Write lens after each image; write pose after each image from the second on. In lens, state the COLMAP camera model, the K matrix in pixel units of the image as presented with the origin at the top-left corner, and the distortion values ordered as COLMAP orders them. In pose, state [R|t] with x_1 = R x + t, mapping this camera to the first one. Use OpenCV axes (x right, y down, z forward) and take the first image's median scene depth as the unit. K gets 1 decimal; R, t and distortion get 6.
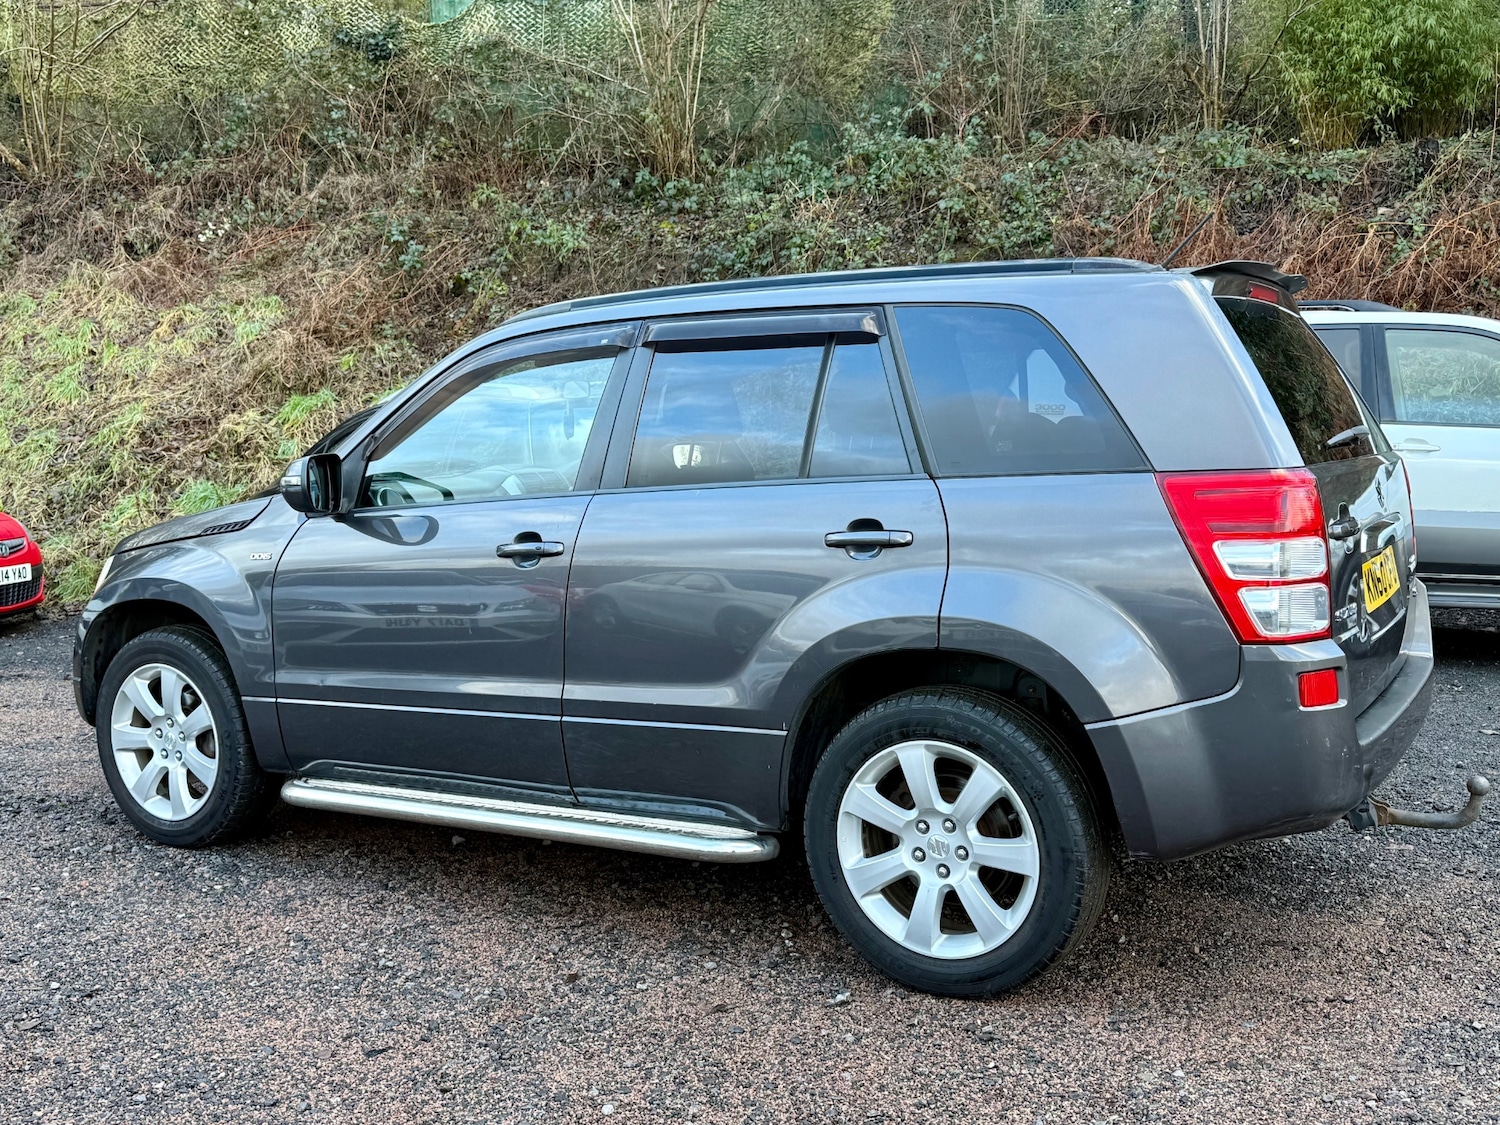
lens RADIAL K [[1494.9, 0, 750.0], [0, 1494.9, 562.5], [0, 0, 1]] dist [0.196295, -0.435570]
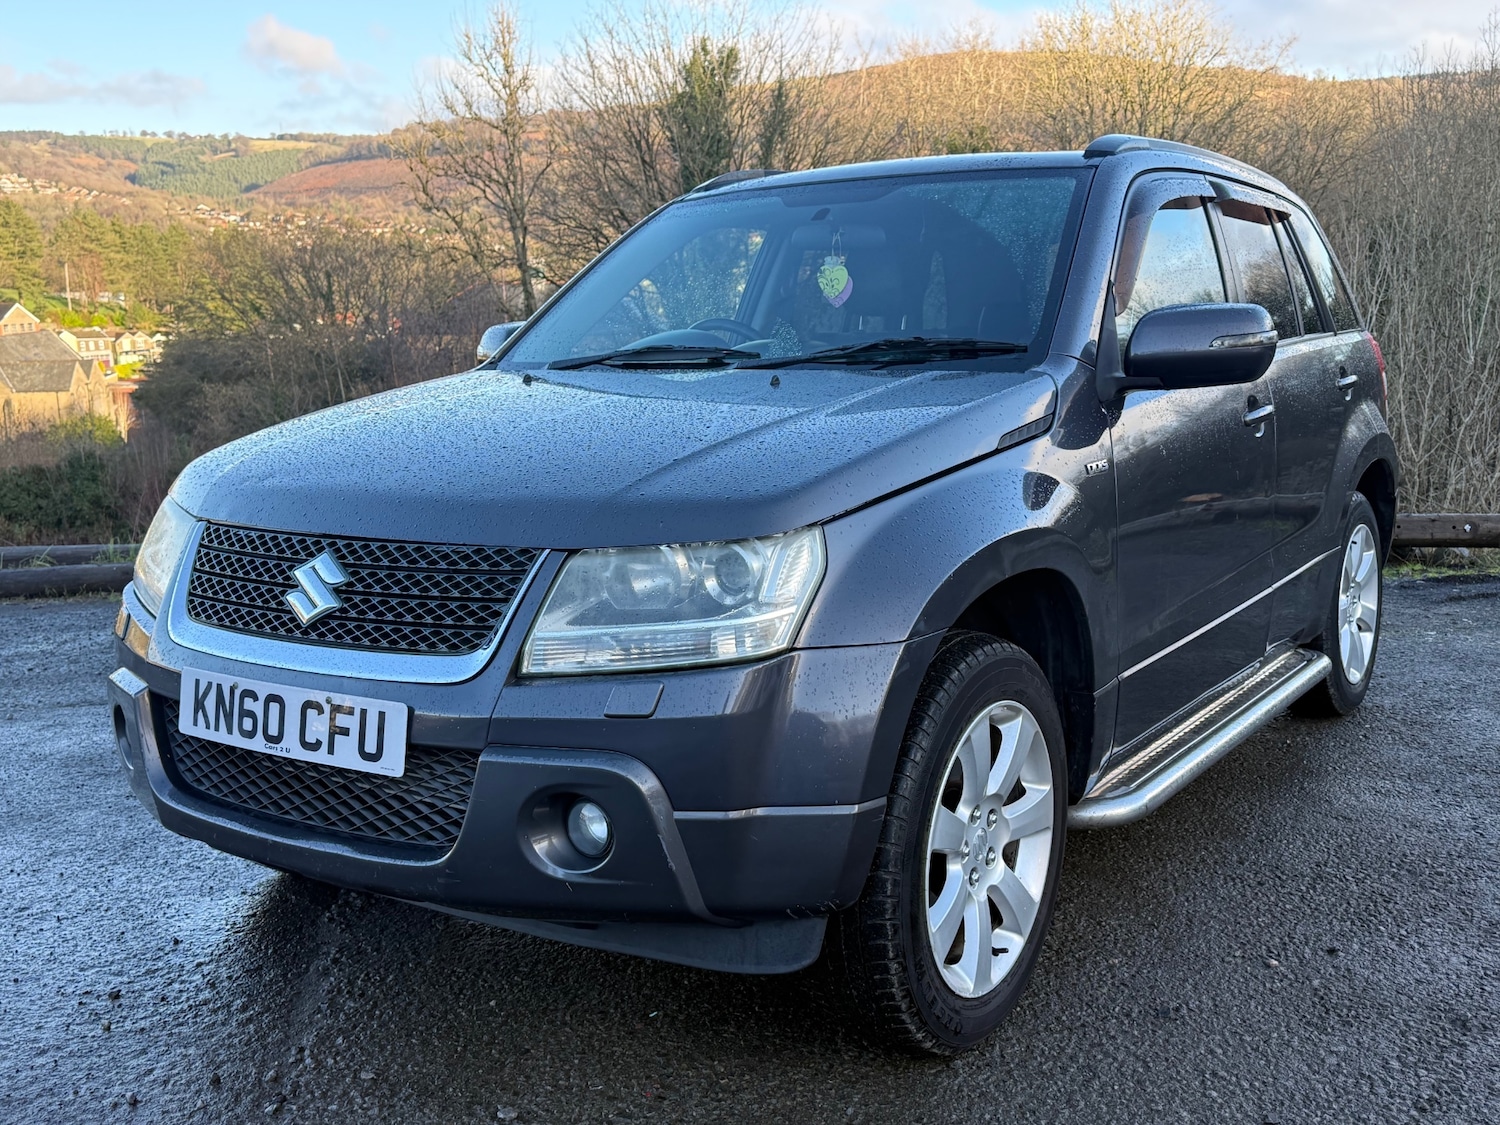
lens RADIAL K [[1494.9, 0, 750.0], [0, 1494.9, 562.5], [0, 0, 1]] dist [0.196295, -0.435570]
pose [[0.054262, -0.129862, 0.990046, -0.972884], [0.098346, 0.987381, 0.124123, -0.057811], [-0.993672, 0.090632, 0.066349, 1.115911]]
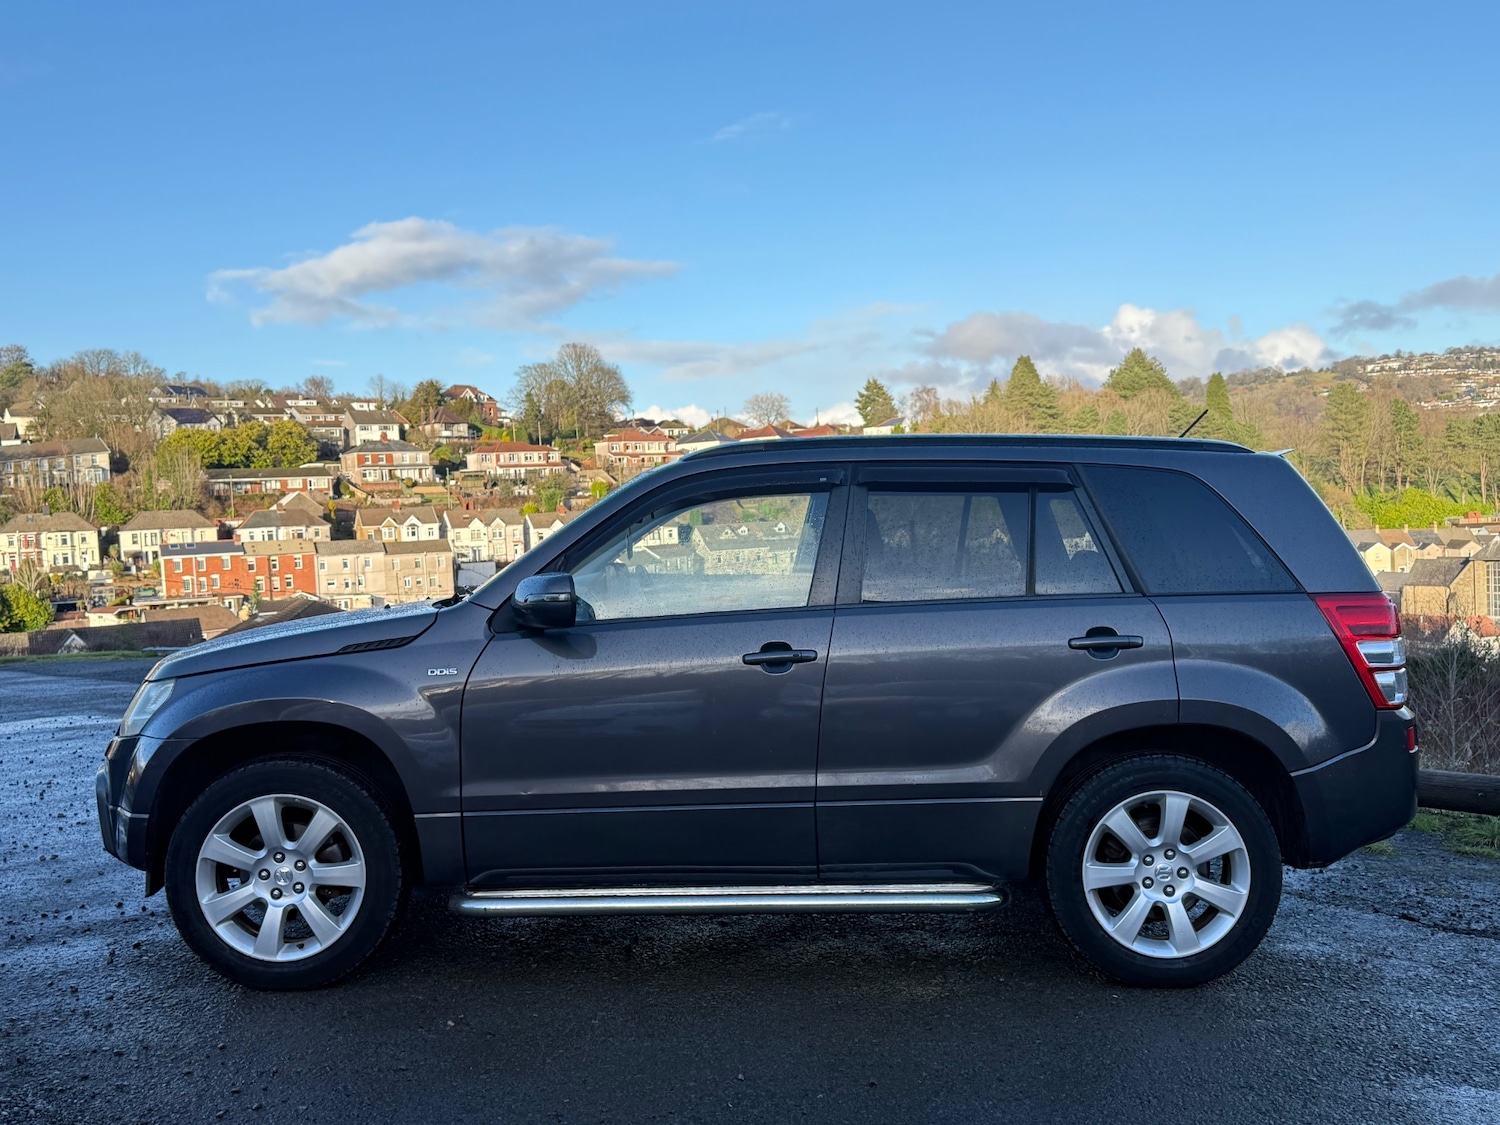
lens RADIAL K [[1494.9, 0, 750.0], [0, 1494.9, 562.5], [0, 0, 1]] dist [0.196295, -0.435570]
pose [[0.861491, 0.010642, 0.507662, -0.661251], [0.026889, 0.997421, -0.066539, -0.004431], [-0.507061, 0.070974, 0.858983, 0.025489]]
